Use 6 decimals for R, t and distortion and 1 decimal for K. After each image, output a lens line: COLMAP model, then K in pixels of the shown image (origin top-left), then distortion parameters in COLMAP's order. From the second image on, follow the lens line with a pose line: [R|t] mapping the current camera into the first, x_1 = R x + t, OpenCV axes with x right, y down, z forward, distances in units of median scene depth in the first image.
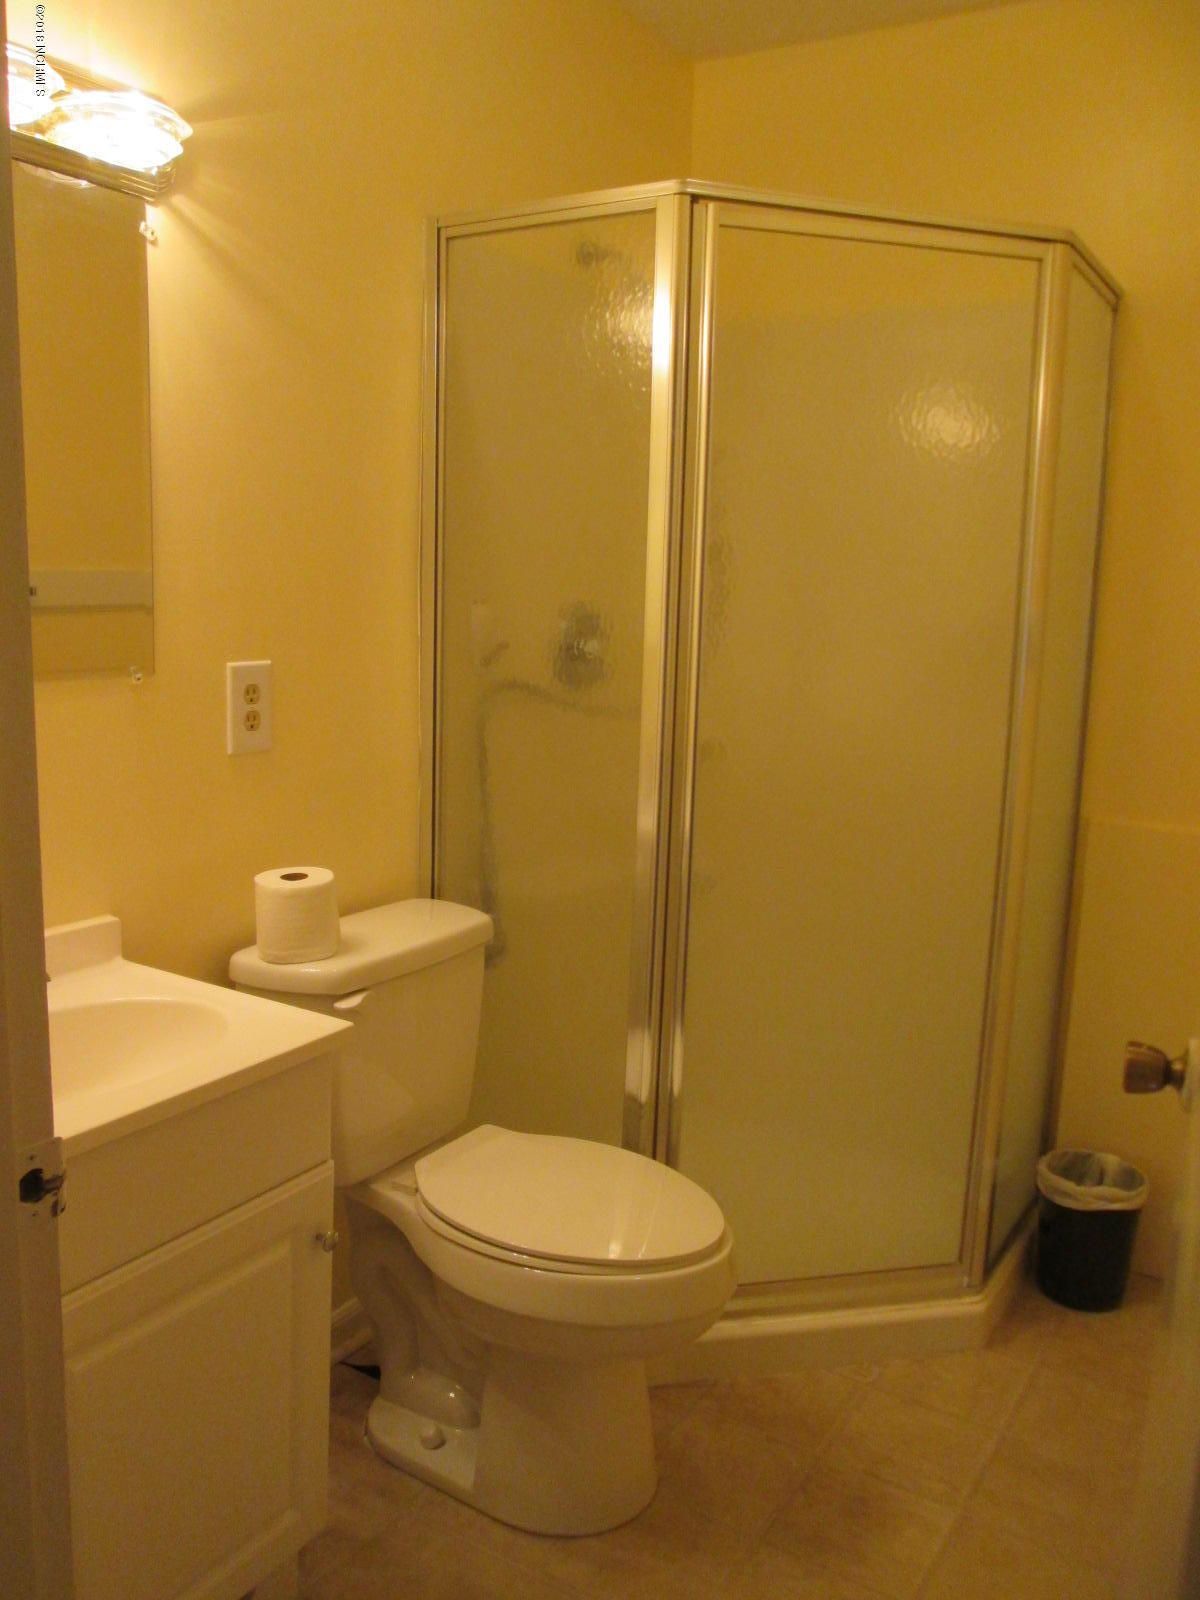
lens RADIAL K [[1322.5, 0, 600.0], [0, 1322.5, 800.0], [0, 0, 1]] dist [-0.079669, -0.000169]
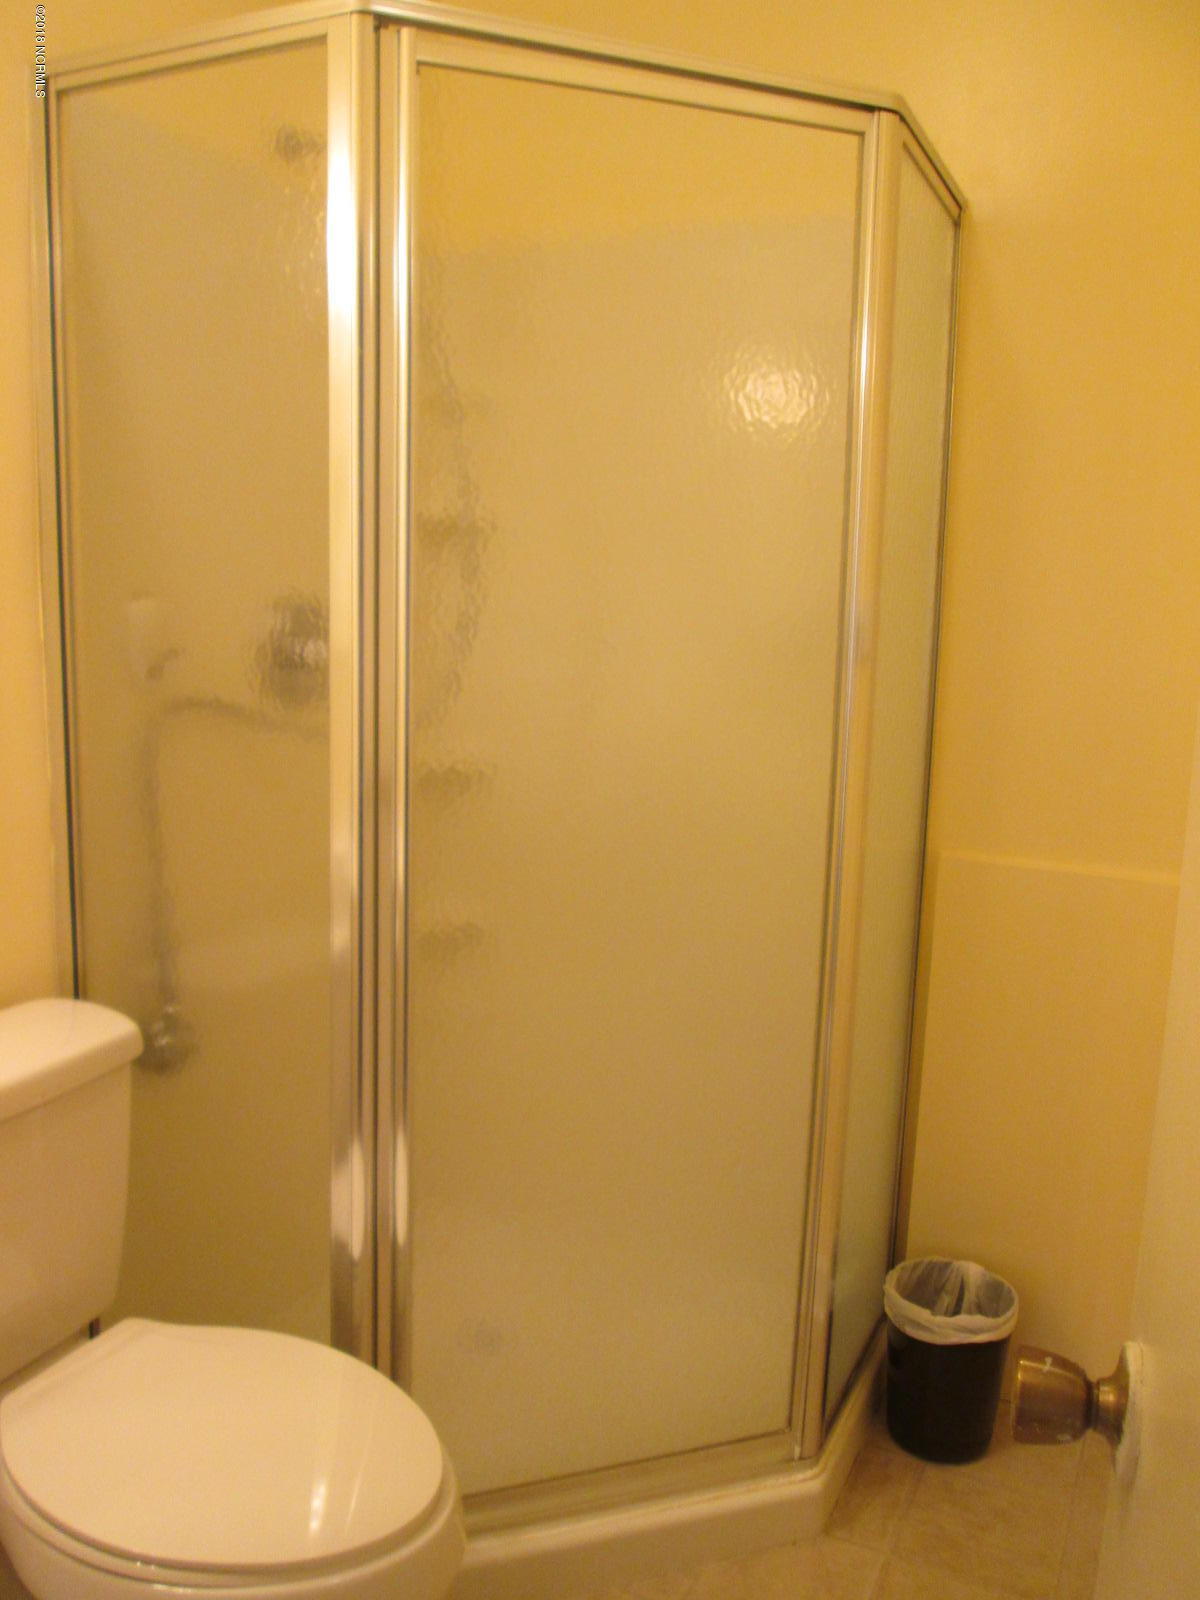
lens RADIAL K [[1271.7, 0, 600.0], [0, 1271.7, 800.0], [0, 0, 1]] dist [-0.093855, 0.052027]
pose [[0.994697, -0.024529, 0.099879, 0.096898], [0.023882, 0.999685, 0.007668, -0.032409], [-0.100036, -0.005242, 0.994970, 0.264619]]
